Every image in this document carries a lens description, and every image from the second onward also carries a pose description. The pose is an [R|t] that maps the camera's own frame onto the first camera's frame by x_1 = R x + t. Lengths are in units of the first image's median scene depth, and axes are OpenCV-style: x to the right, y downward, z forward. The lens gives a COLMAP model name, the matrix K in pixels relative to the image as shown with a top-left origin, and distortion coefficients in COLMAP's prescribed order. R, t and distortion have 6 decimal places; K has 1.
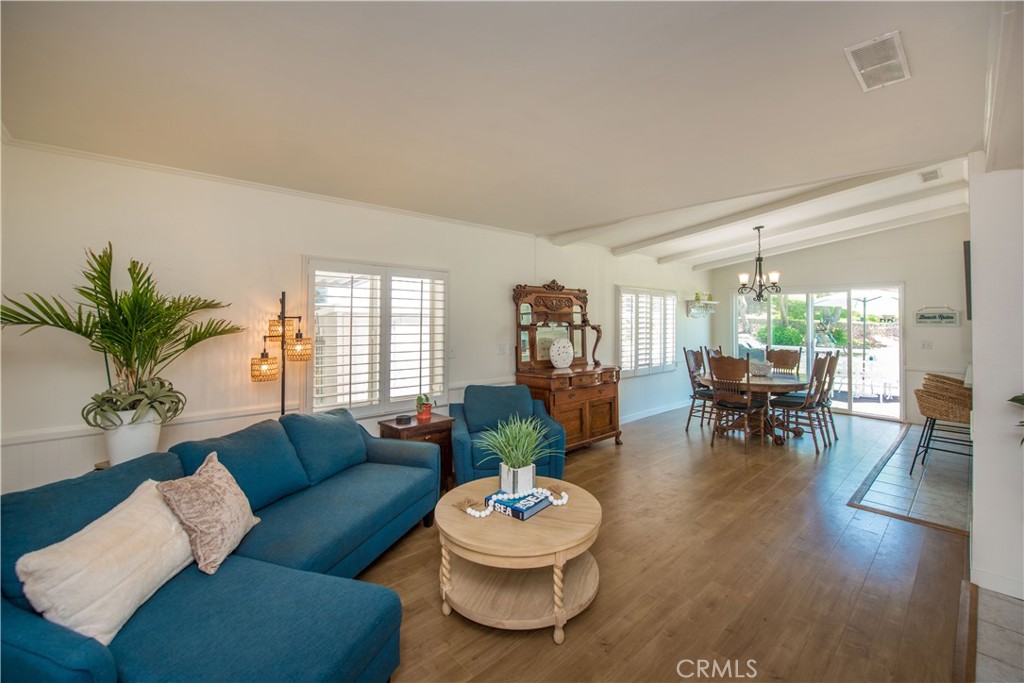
lens RADIAL K [[424.1, 0, 509.5], [0, 424.1, 311.0], [0, 0, 1]] dist [-0.017419, -0.002312]
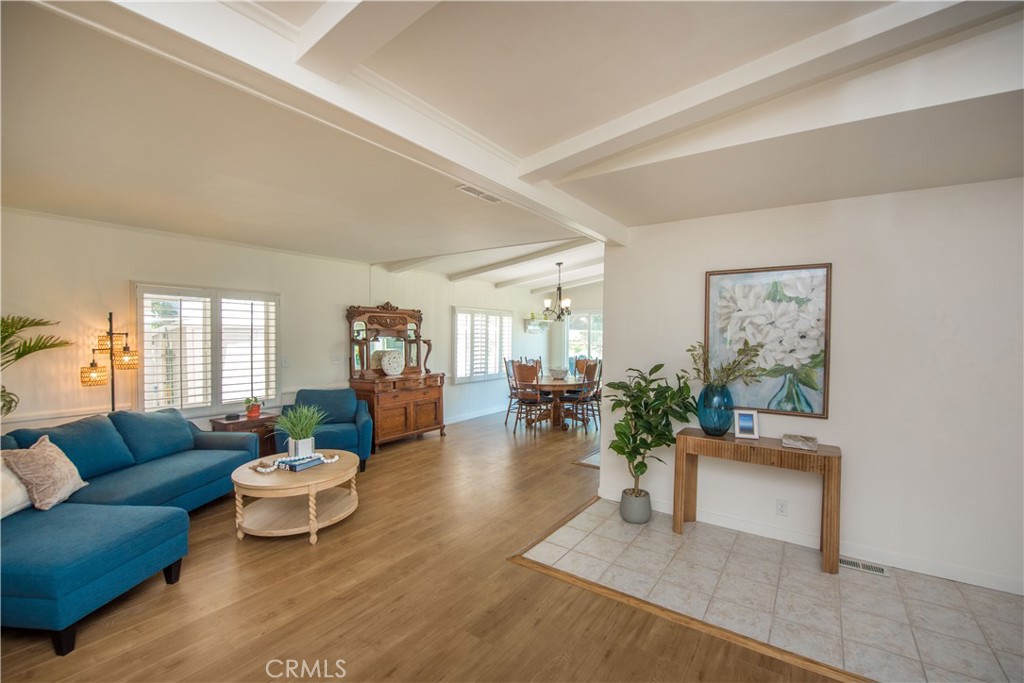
lens RADIAL K [[424.1, 0, 518.8], [0, 424.1, 346.7], [0, 0, 1]] dist [-0.017419, -0.002312]
pose [[0.972466, -0.001500, 0.233041, 0.274080], [-0.010828, 0.998609, 0.051609, -0.018708], [-0.232795, -0.052712, 0.971096, -0.368226]]
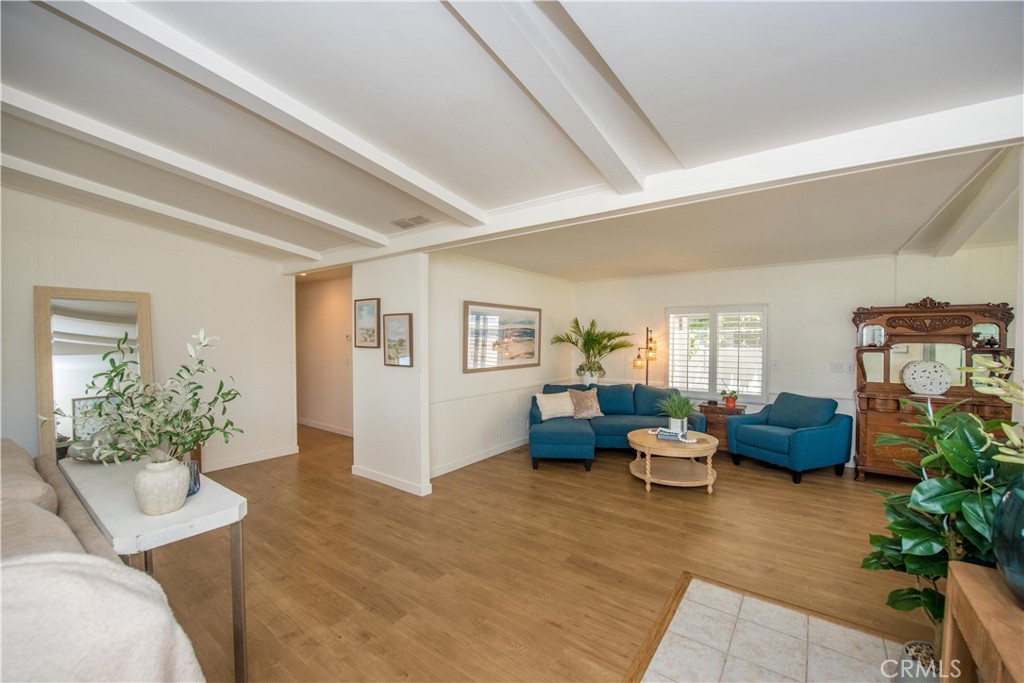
lens RADIAL K [[407.4, 0, 526.0], [0, 407.4, 339.3], [0, 0, 1]] dist [-0.017218, -0.000177]
pose [[0.223958, -0.002445, -0.974596, 1.099768], [0.016806, 0.999858, 0.001353, 0.001524], [0.974454, -0.016682, 0.223968, -0.034594]]
